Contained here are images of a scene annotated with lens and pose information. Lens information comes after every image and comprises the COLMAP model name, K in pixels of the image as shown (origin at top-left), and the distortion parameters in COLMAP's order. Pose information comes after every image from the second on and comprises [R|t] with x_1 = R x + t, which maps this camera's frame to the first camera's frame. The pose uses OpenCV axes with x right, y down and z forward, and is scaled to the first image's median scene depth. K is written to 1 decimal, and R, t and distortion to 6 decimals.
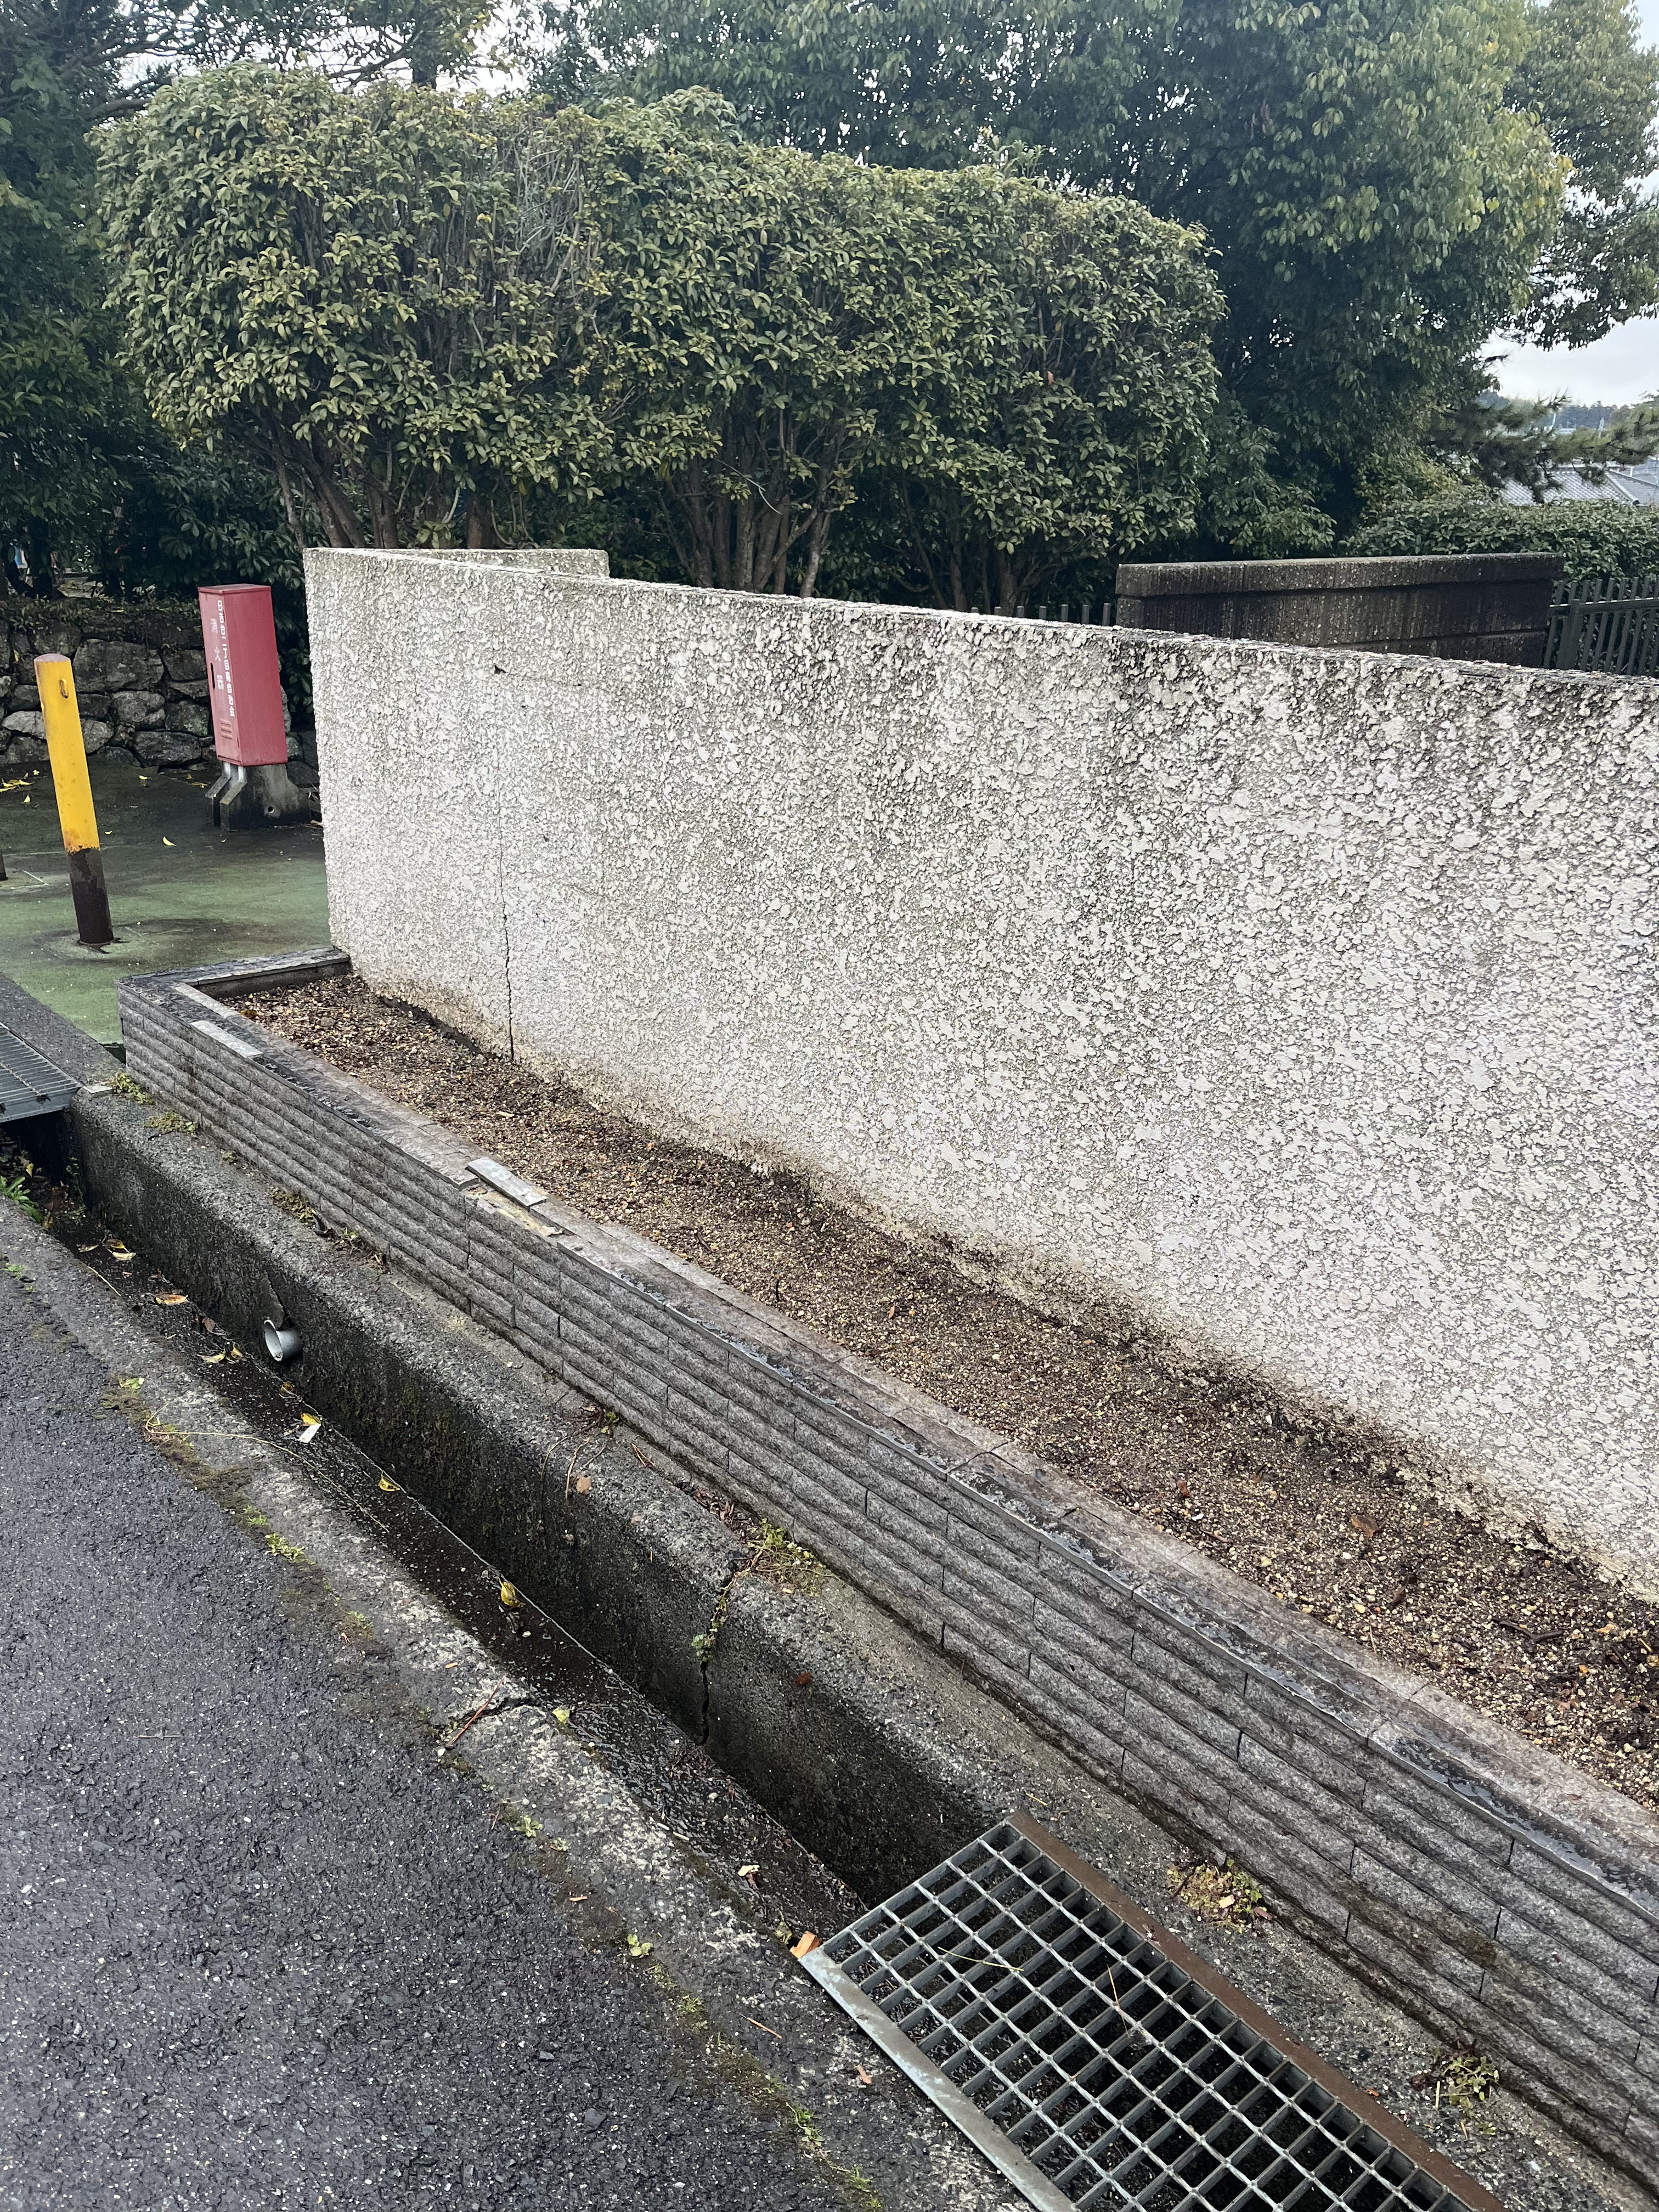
lens RADIAL K [[1666.1, 0, 828.9], [0, 1666.1, 1104.6], [0, 0, 1]] dist [-0.004248, -0.023375]
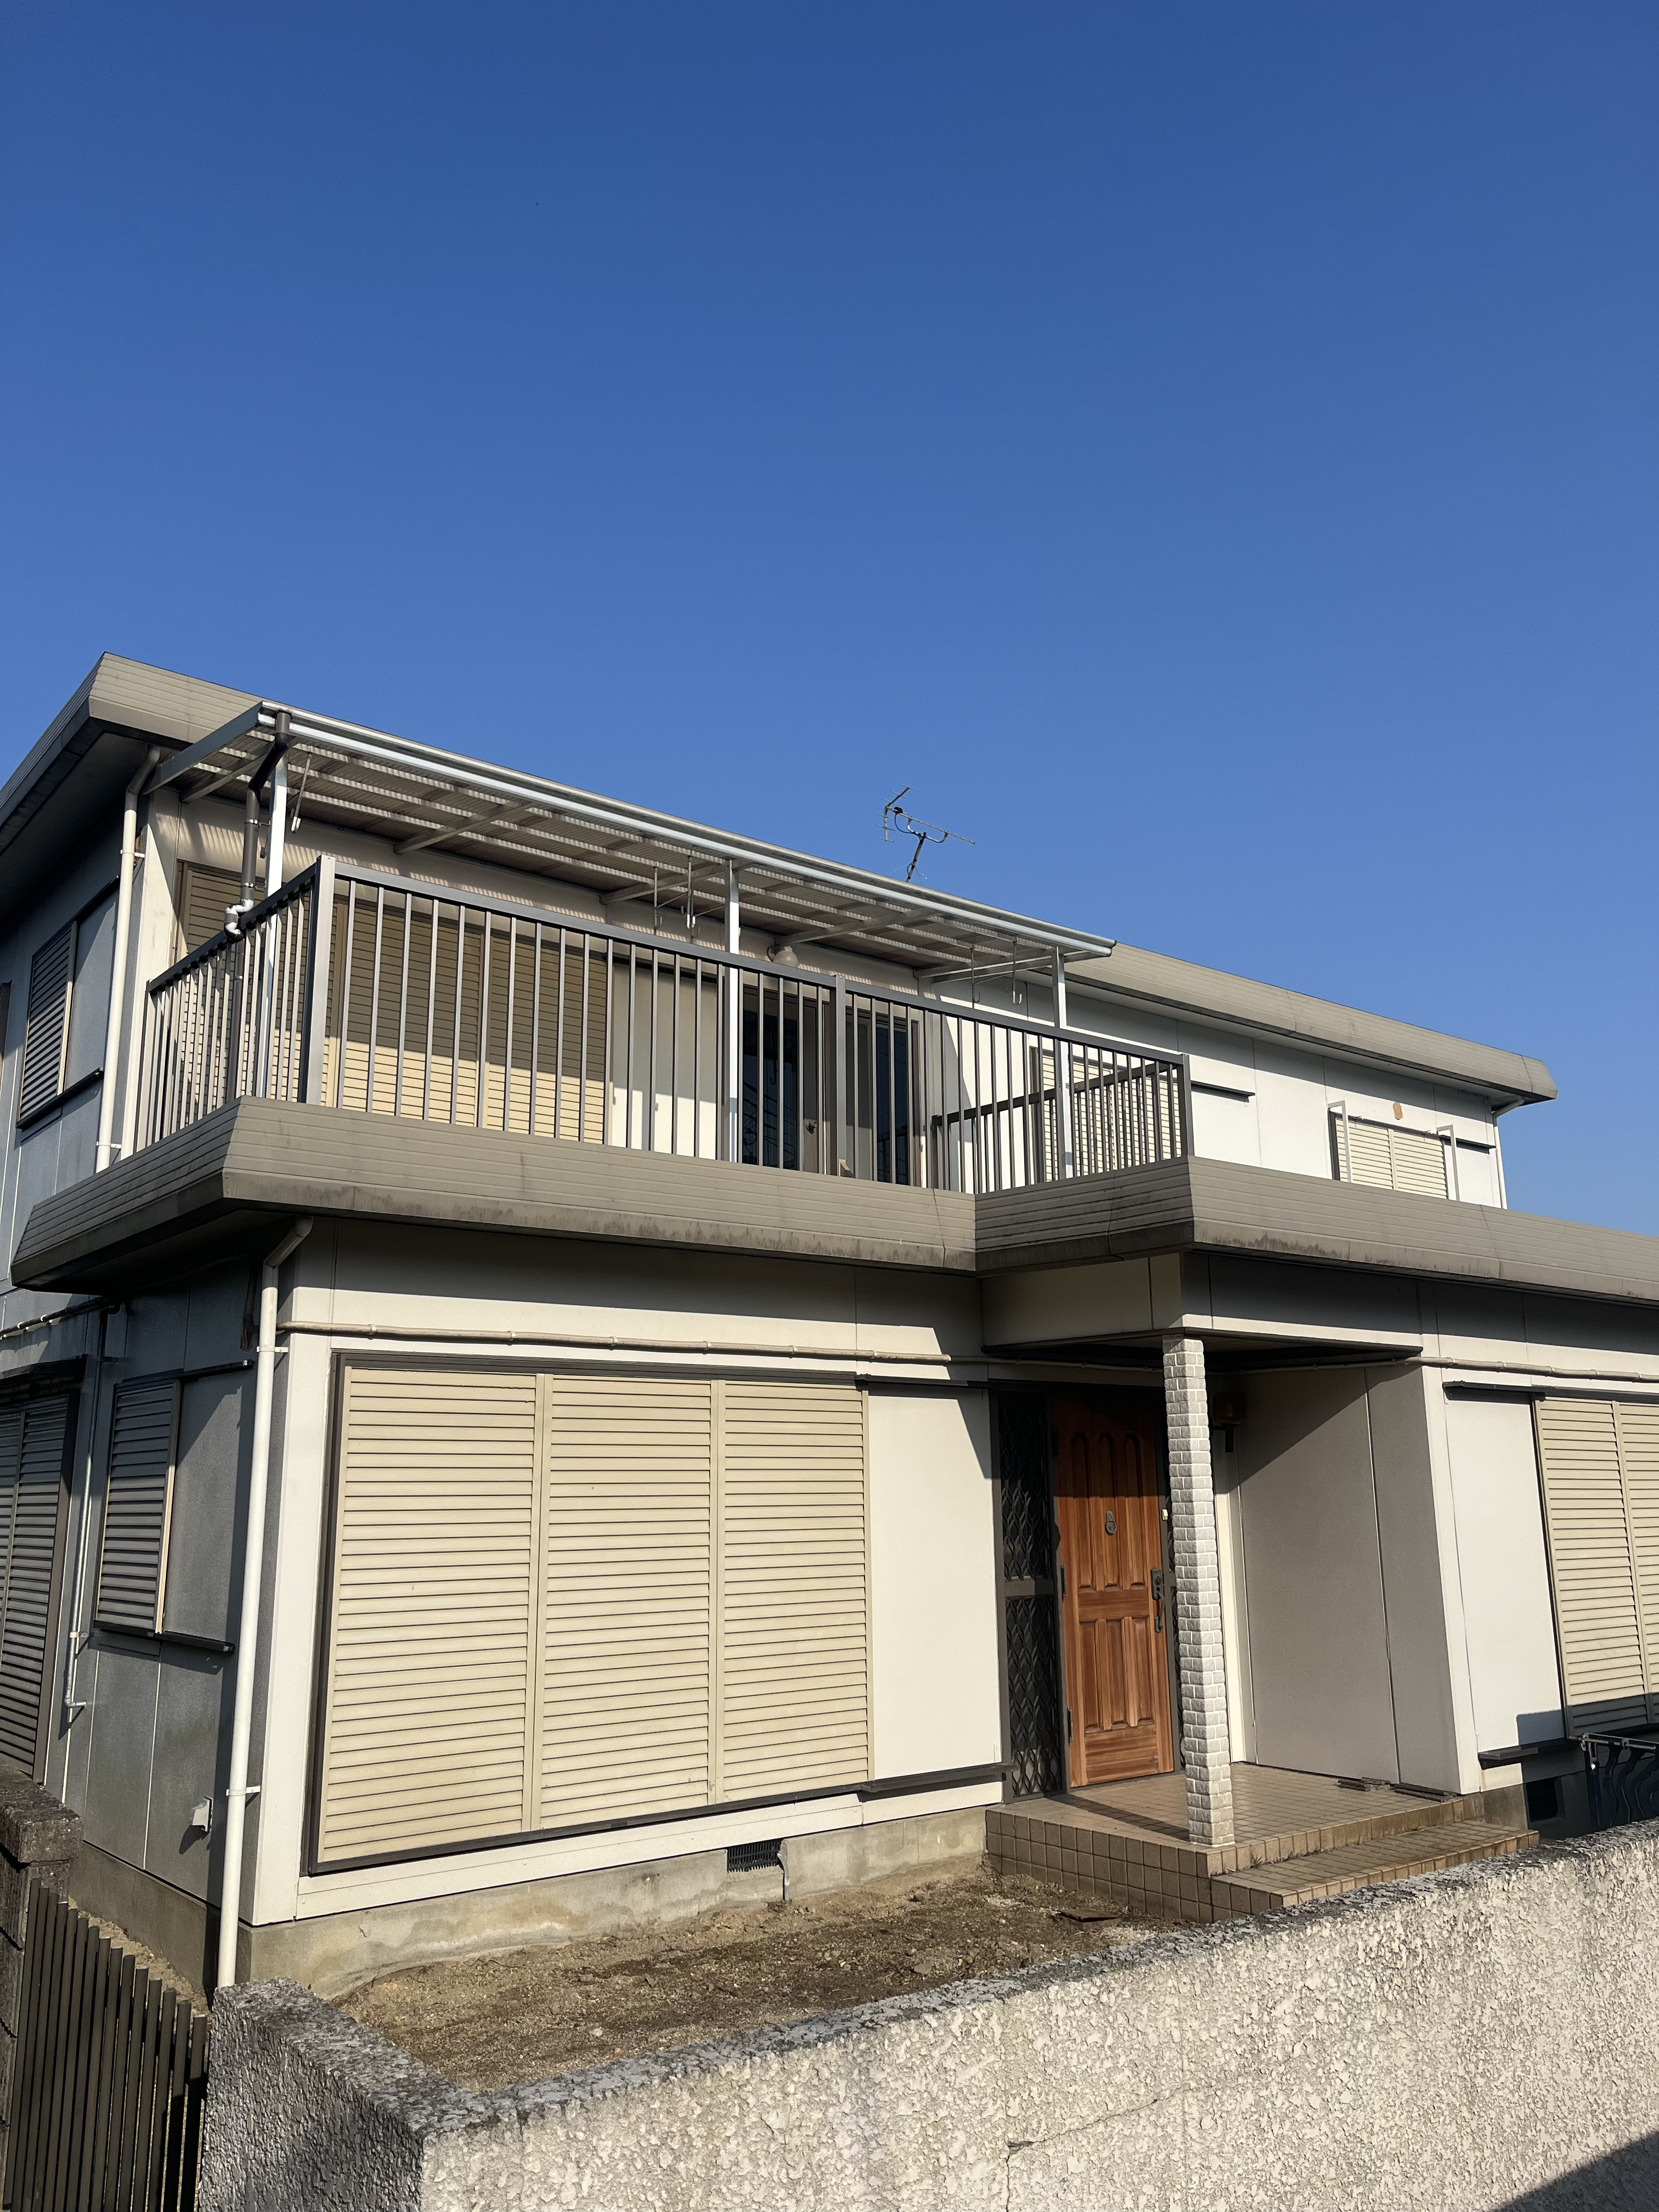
lens RADIAL K [[1666.1, 0, 830.2], [0, 1666.1, 1107.4], [0, 0, 1]] dist [-0.004248, -0.023375]
pose [[0.018056, 0.215583, 0.976319, -1.272877], [0.343759, 0.915611, -0.208535, -0.712716], [-0.938884, 0.339383, -0.057576, 1.279472]]
